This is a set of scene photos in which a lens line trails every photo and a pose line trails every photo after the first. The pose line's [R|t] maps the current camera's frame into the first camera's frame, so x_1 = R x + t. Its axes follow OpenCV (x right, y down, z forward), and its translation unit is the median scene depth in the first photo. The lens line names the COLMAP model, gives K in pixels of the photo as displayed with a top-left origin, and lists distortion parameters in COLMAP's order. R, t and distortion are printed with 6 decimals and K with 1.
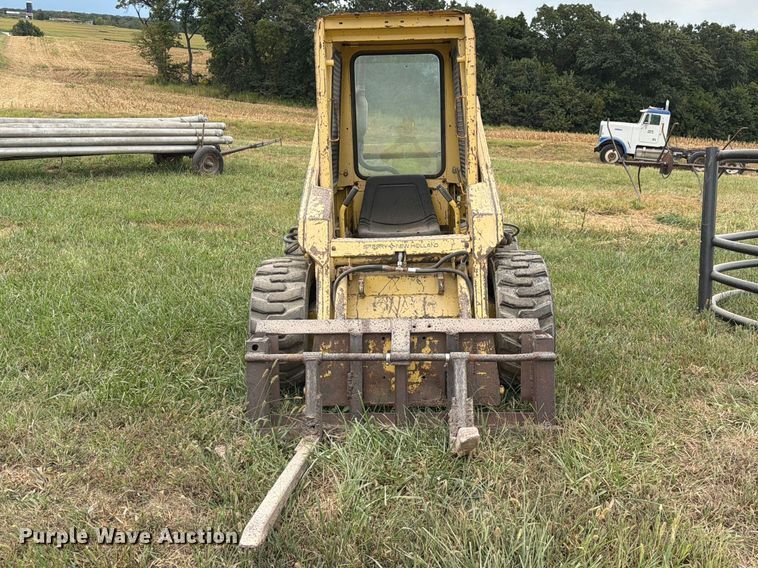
lens RADIAL K [[728.3, 0, 381.2], [0, 728.3, 258.9], [0, 0, 1]] dist [0.146148, -0.282164]
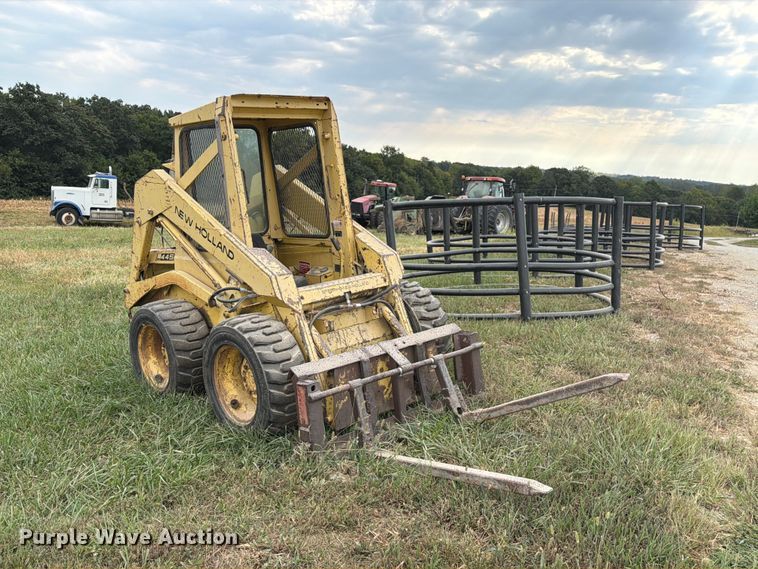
lens RADIAL K [[671.6, 0, 379.0], [0, 671.6, 284.5], [0, 0, 1]] dist [0.064762, -0.156467]
pose [[0.712607, -0.129686, 0.689473, -0.640331], [0.155052, 0.987577, 0.025502, -0.038708], [-0.684215, 0.088731, 0.723862, 0.130535]]
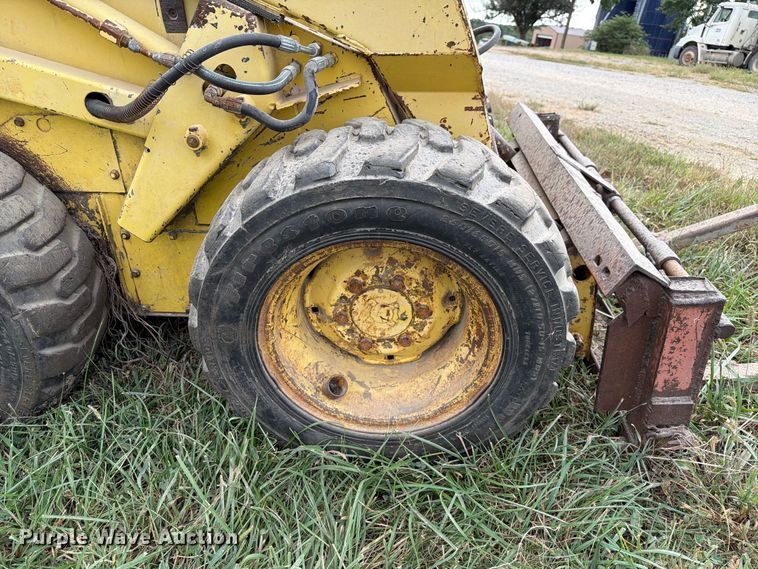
lens RADIAL K [[537.1, 0, 379.0], [0, 537.1, 284.5], [0, 0, 1]] dist [0.059234, -0.064875]
pose [[0.045866, -0.505175, 0.861797, -0.356156], [0.161932, 0.855055, 0.492604, -0.057364], [-0.985735, 0.116958, 0.121022, 0.925569]]
